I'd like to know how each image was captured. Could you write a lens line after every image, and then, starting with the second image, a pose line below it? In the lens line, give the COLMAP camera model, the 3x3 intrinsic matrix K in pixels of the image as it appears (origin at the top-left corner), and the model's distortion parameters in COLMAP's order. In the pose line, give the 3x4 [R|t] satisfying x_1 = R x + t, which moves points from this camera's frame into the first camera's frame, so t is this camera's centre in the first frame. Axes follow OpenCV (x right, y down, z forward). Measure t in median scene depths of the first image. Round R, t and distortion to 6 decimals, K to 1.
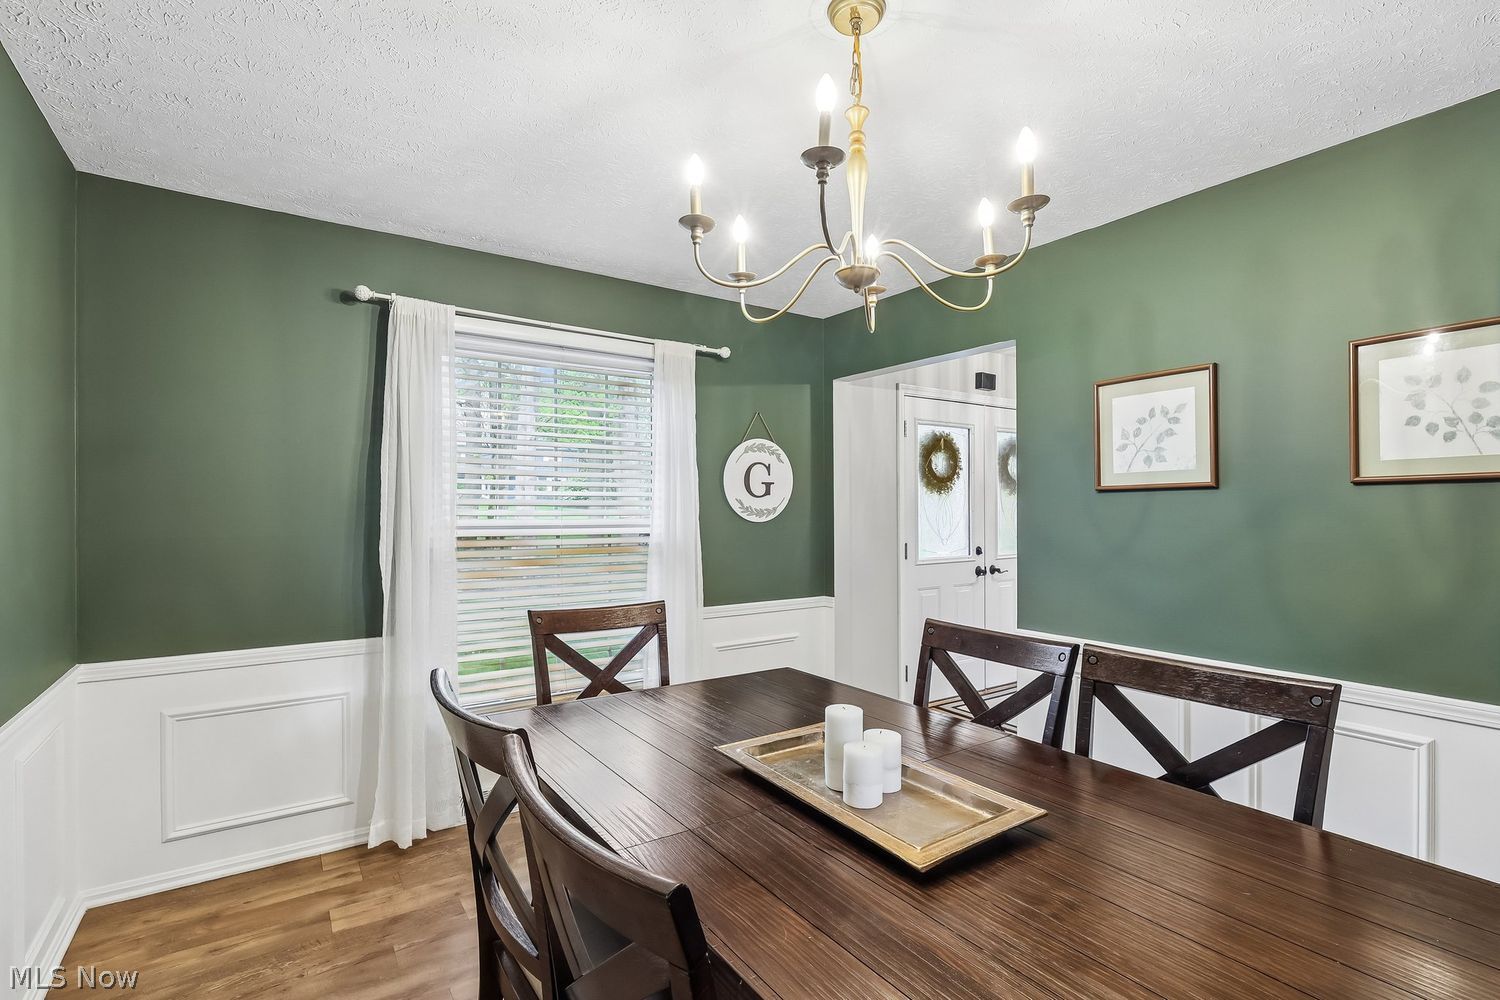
lens RADIAL K [[696.6, 0, 737.8], [0, 696.6, 512.8], [0, 0, 1]] dist [0.000683, 0.001829]
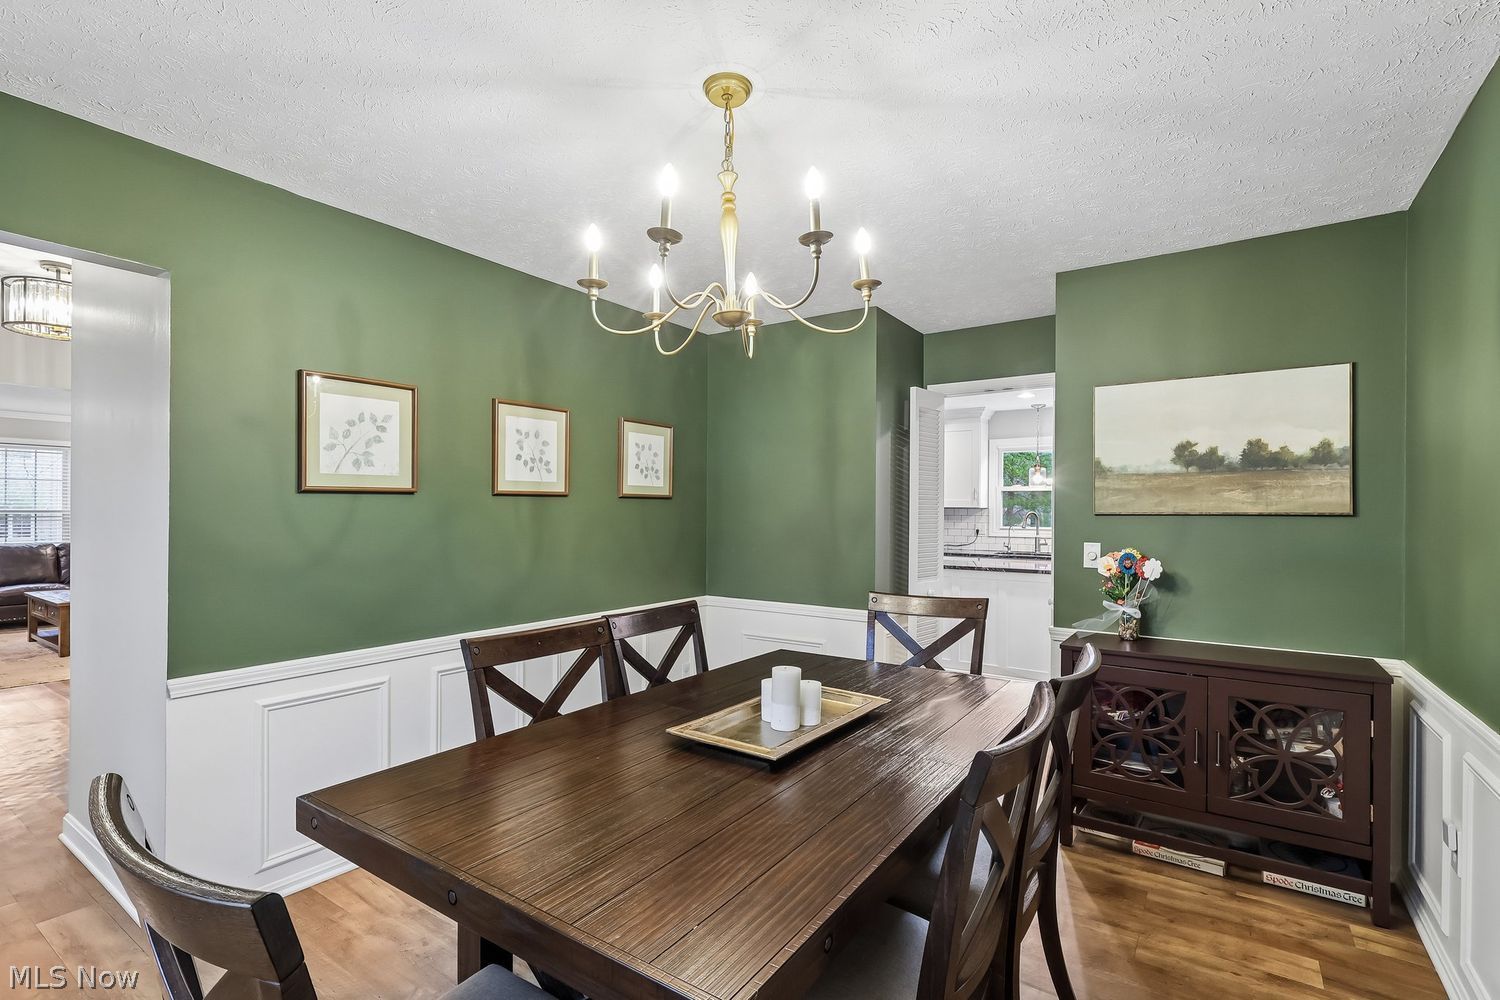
lens RADIAL K [[696.6, 0, 747.5], [0, 696.6, 499.4], [0, 0, 1]] dist [0.000683, 0.001829]
pose [[-0.368579, 0.016702, 0.929447, -0.685679], [0.004091, 0.999858, -0.016345, -0.005306], [-0.929588, -0.002222, -0.368595, 1.045160]]
